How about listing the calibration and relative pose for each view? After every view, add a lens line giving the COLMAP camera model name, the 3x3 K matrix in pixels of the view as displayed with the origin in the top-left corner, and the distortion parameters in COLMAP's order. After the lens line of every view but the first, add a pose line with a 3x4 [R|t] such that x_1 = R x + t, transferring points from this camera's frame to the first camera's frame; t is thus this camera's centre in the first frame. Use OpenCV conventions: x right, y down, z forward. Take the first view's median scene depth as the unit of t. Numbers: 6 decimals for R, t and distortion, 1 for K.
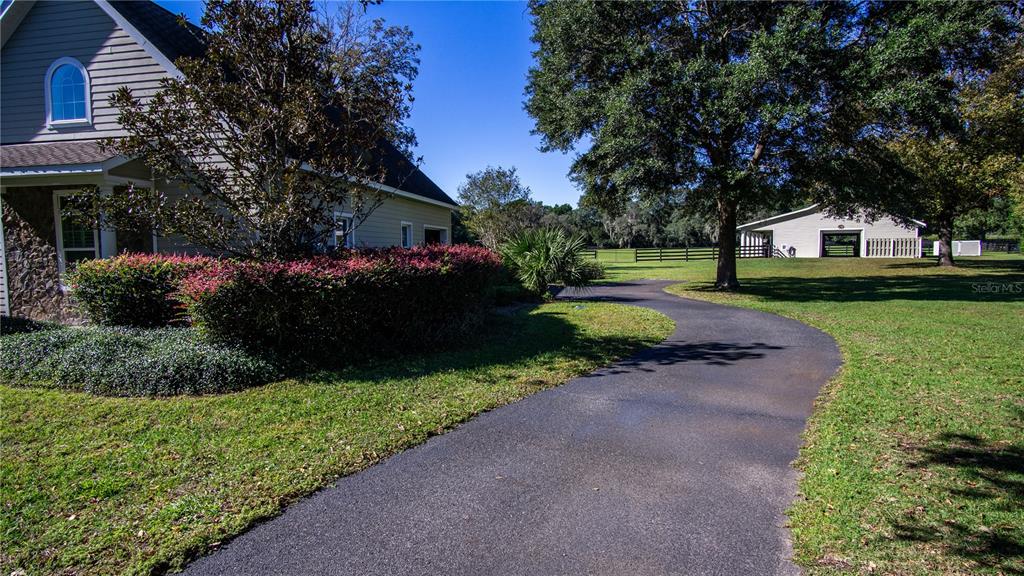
lens RADIAL K [[542.2, 0, 511.5], [0, 542.2, 292.1], [0, 0, 1]] dist [-0.019832, 0.003269]
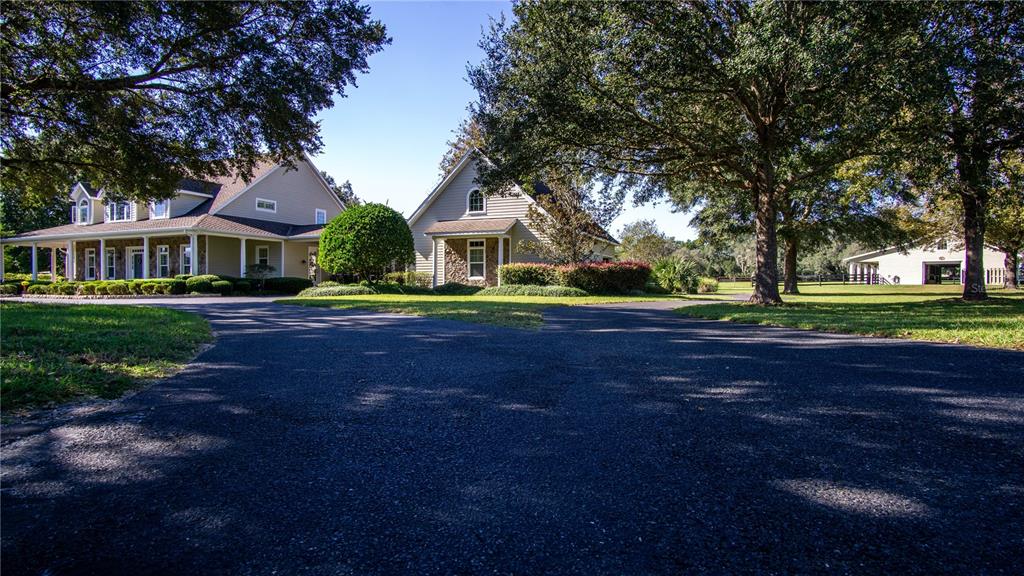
lens RADIAL K [[542.2, 0, 513.7], [0, 542.2, 286.7], [0, 0, 1]] dist [-0.019832, 0.003269]
pose [[0.973047, 0.012293, -0.230281, -0.015729], [-0.029222, 0.997101, -0.070248, 0.049948], [0.228750, 0.075084, 0.970585, -0.343053]]
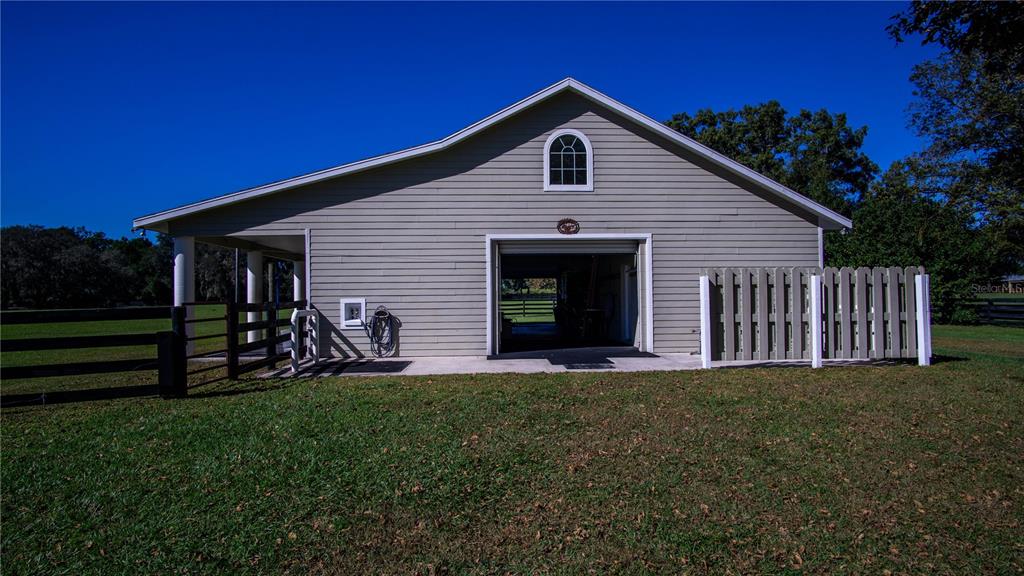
lens RADIAL K [[542.2, 0, 505.0], [0, 542.2, 288.3], [0, 0, 1]] dist [-0.019832, 0.003269]
pose [[0.836234, 0.010447, 0.548274, 0.491553], [0.047040, 0.994767, -0.090701, -0.078826], [-0.546352, 0.101638, 0.831366, 0.879204]]
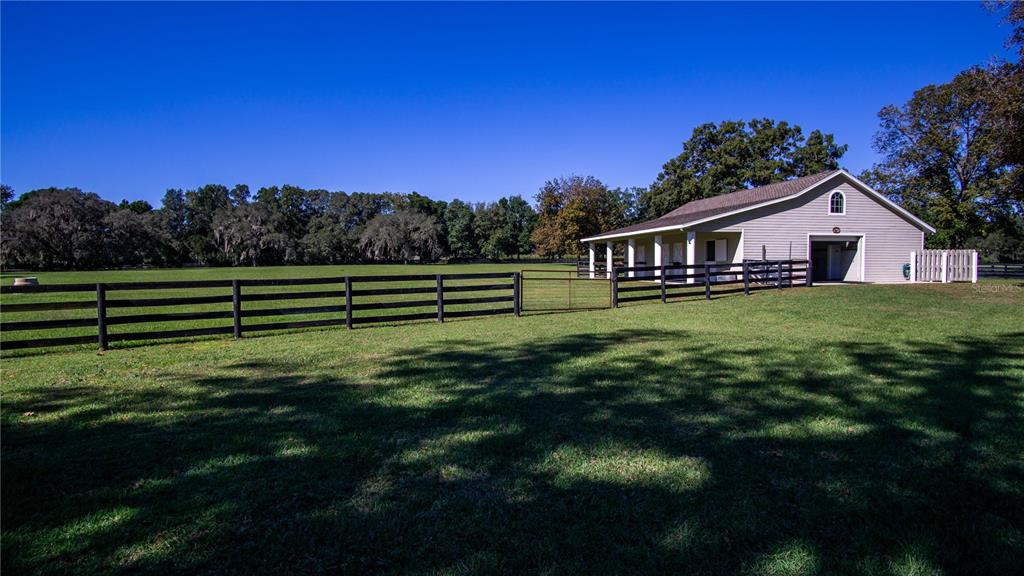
lens RADIAL K [[542.2, 0, 507.0], [0, 542.2, 285.8], [0, 0, 1]] dist [-0.019832, 0.003269]
pose [[0.743578, -0.019958, 0.668352, -0.047635], [0.050094, 0.998408, -0.025919, -0.068557], [-0.666771, 0.052754, 0.743394, 0.867805]]
